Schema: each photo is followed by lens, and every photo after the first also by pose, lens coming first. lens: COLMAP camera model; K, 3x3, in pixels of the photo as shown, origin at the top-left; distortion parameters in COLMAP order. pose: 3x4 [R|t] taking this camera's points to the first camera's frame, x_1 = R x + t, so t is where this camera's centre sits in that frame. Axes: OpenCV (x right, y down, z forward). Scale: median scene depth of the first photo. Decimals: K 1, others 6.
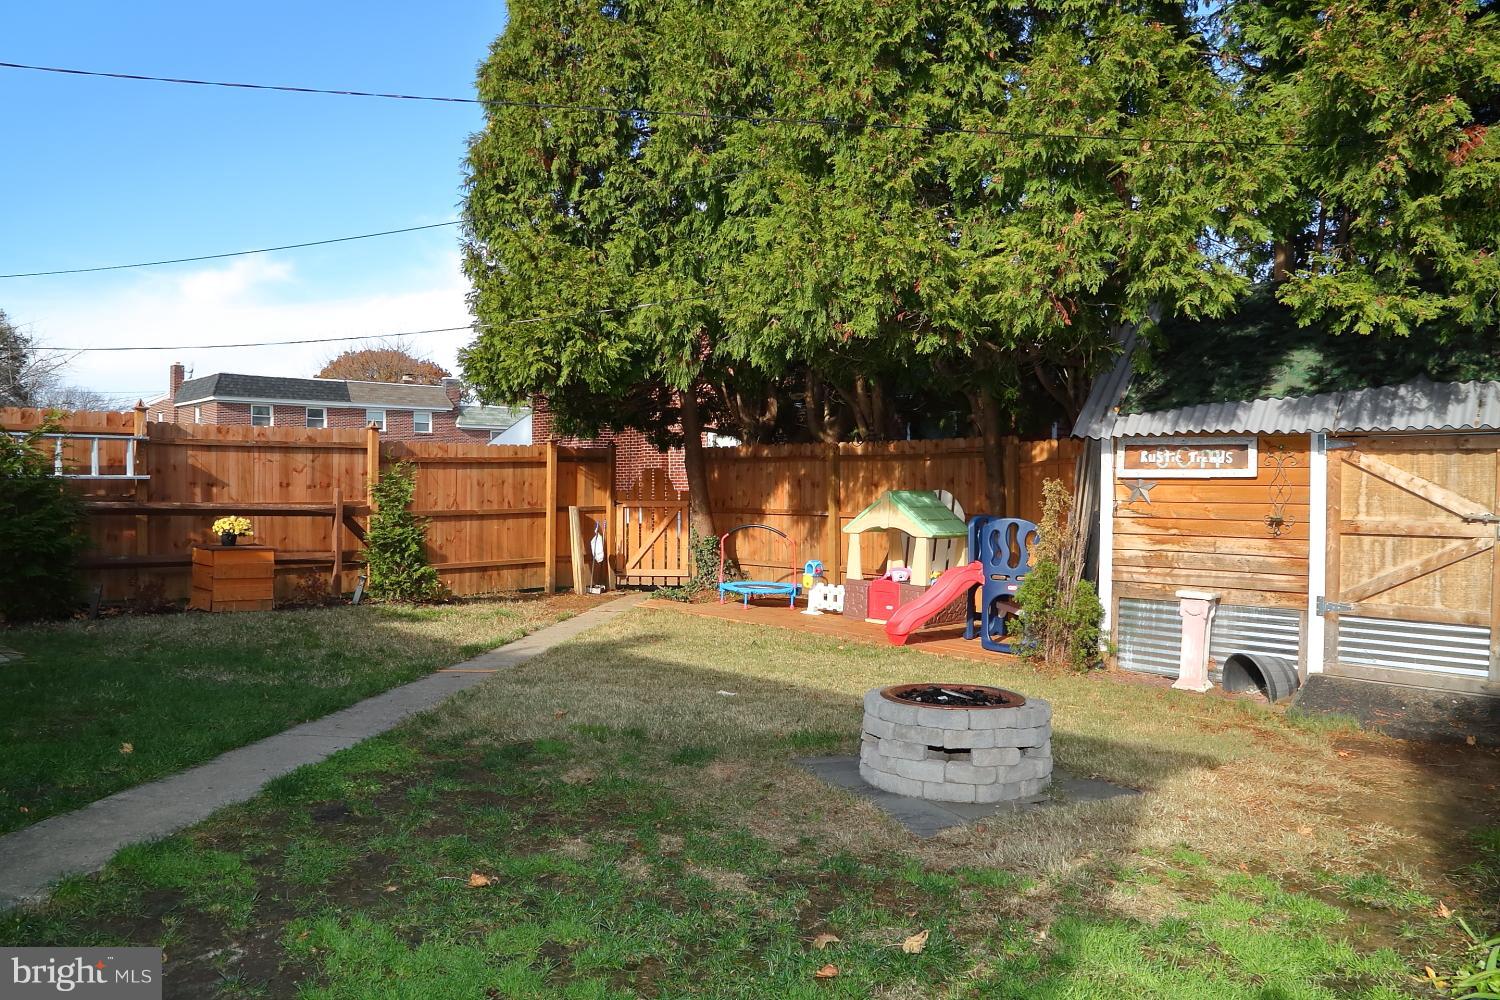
lens RADIAL K [[1053.1, 0, 745.9], [0, 1053.1, 502.9], [0, 0, 1]] dist [-0.136139, 0.084058]
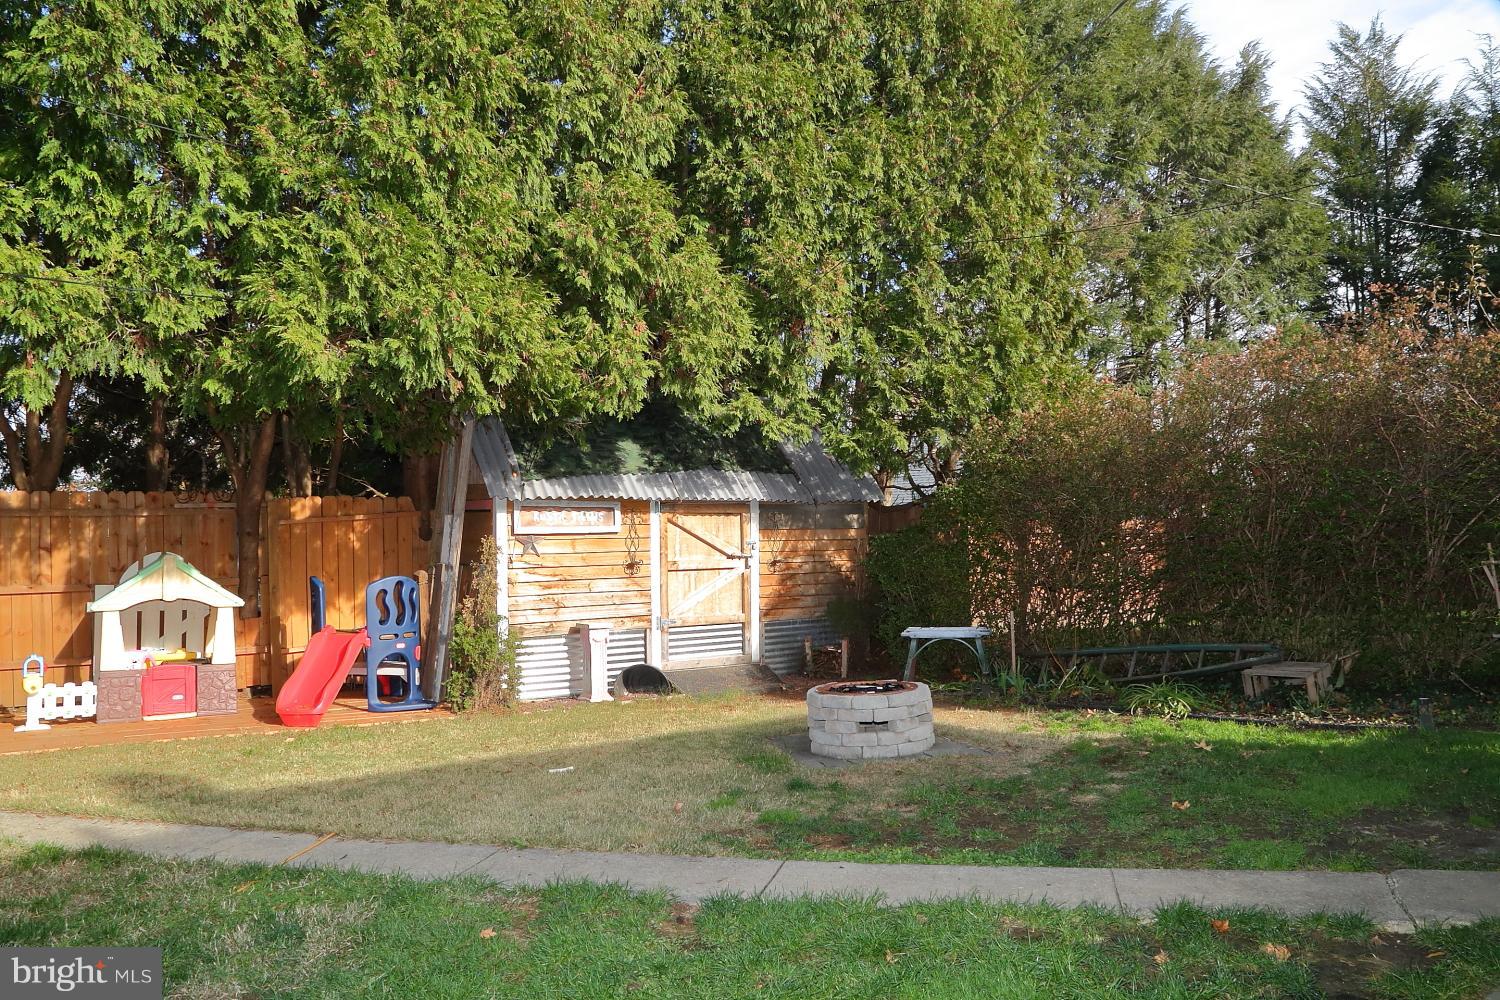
lens RADIAL K [[1053.1, 0, 745.9], [0, 1053.1, 502.9], [0, 0, 1]] dist [-0.136139, 0.084058]
pose [[0.153421, 0.018633, 0.987985, -0.756681], [0.033186, 0.999161, -0.023997, -0.022938], [-0.987604, 0.036469, 0.152674, 0.577185]]
